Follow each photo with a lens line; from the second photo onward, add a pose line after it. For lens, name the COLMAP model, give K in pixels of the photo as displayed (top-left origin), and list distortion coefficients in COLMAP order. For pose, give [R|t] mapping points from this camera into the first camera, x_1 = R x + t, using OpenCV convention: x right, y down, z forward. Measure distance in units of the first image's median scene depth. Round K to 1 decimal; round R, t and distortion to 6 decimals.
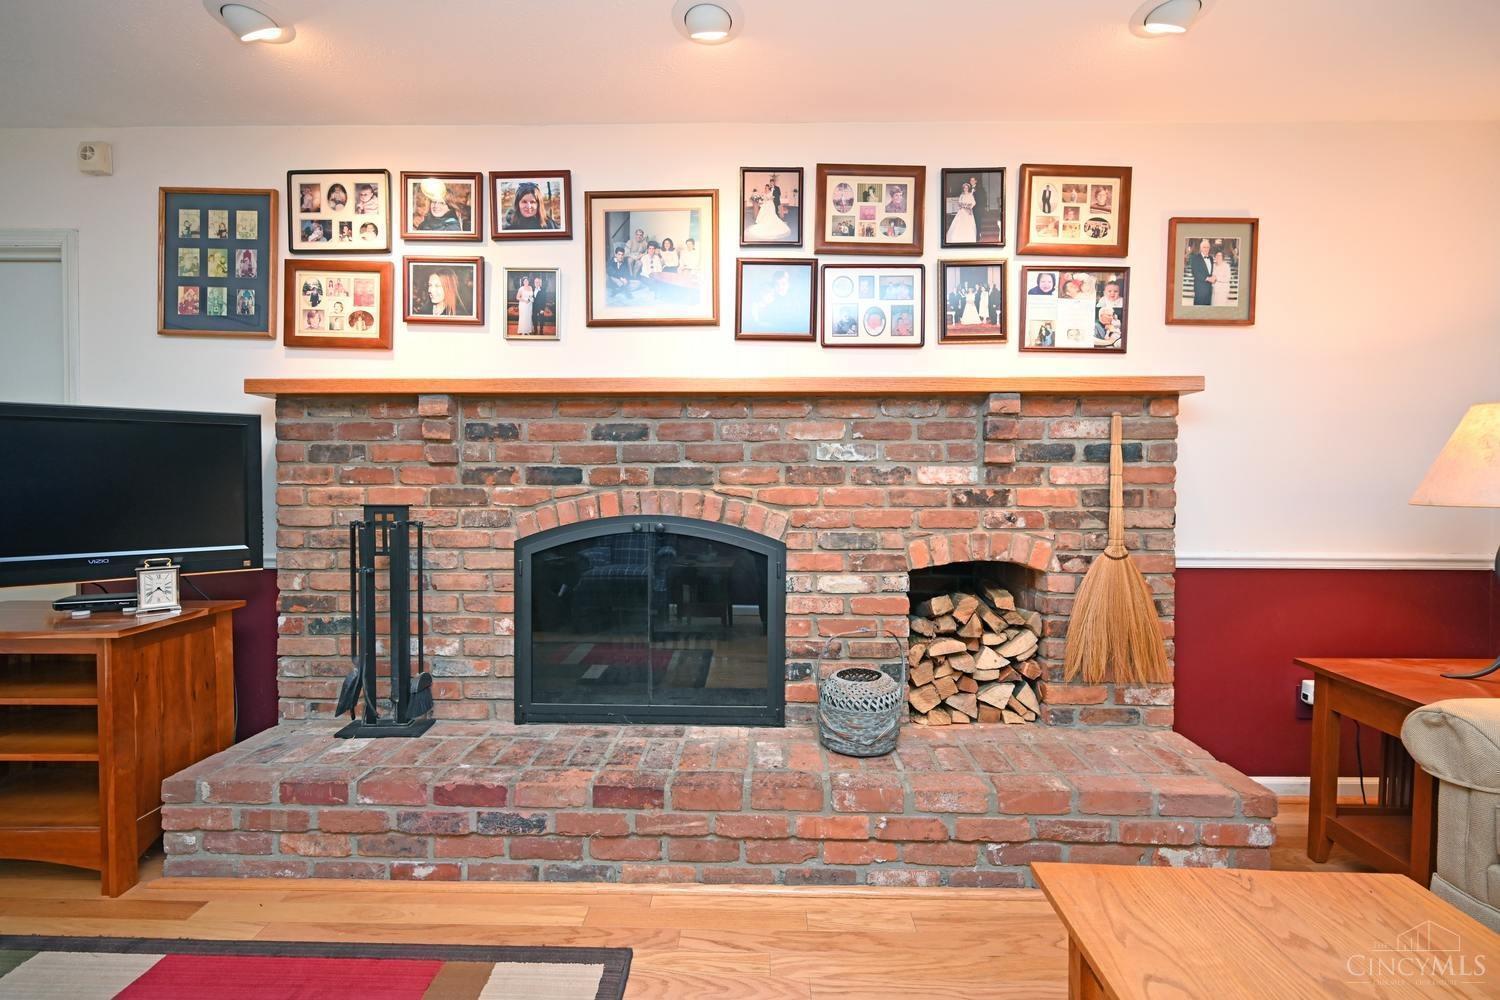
lens RADIAL K [[649.6, 0, 752.8], [0, 649.6, 496.4], [0, 0, 1]] dist [0.000253, -0.000048]
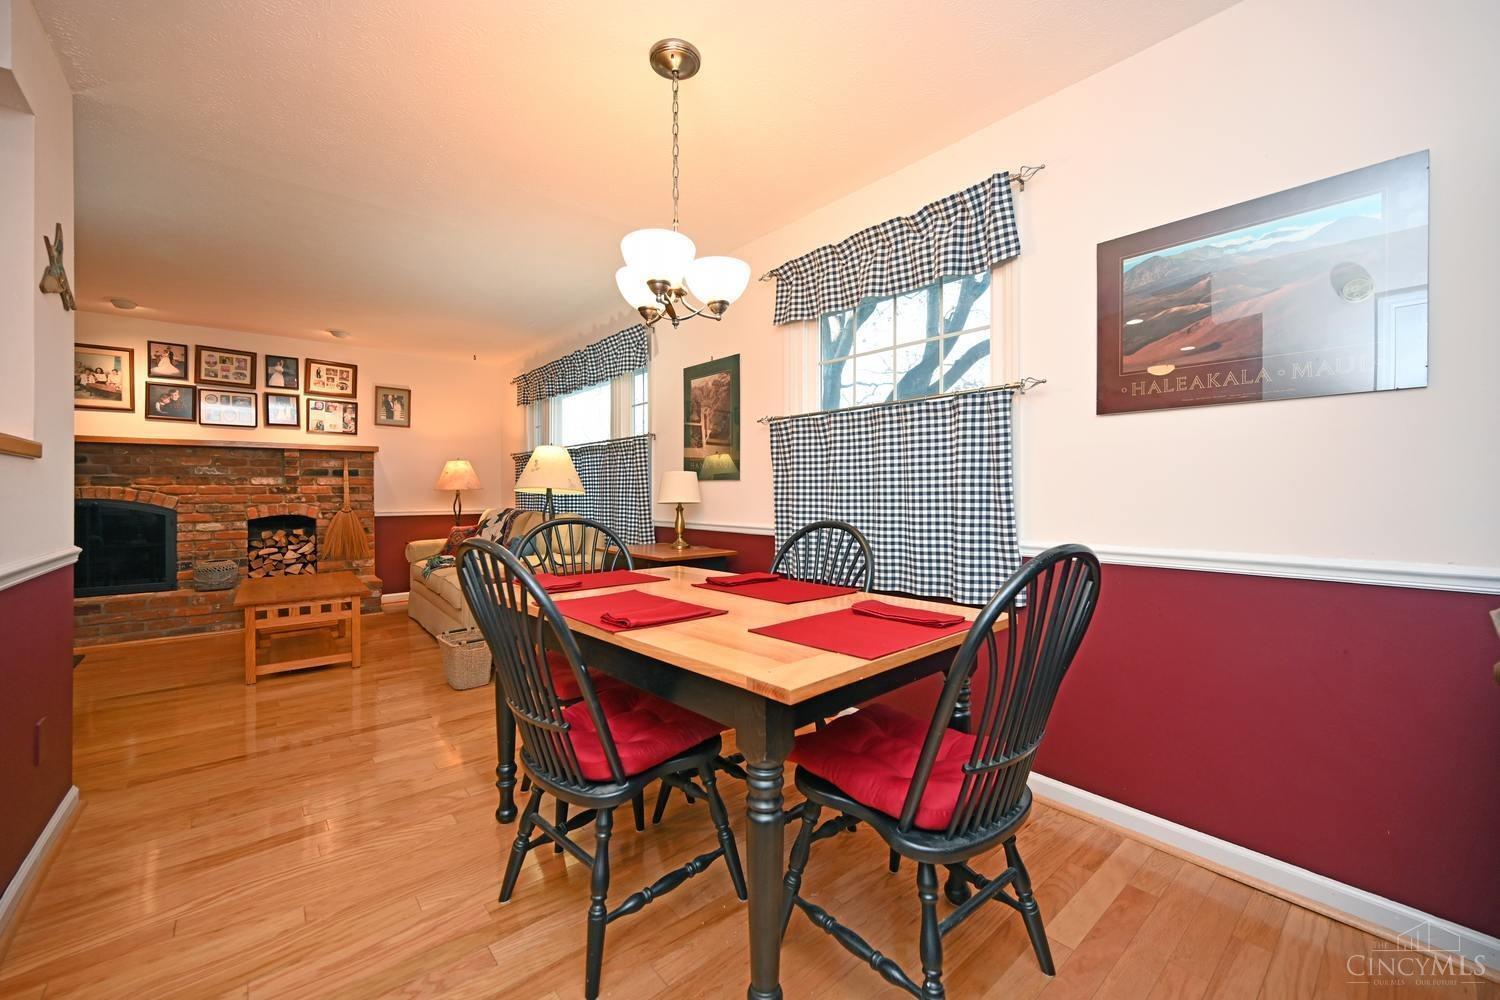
lens RADIAL K [[591.2, 0, 742.8], [0, 591.2, 493.1], [0, 0, 1]] dist [0.000522, 0.000570]
pose [[0.754439, -0.006720, 0.656336, 0.184669], [0.023430, 0.999586, -0.016699, 0.091745], [-0.655952, 0.027976, 0.754284, -1.847112]]
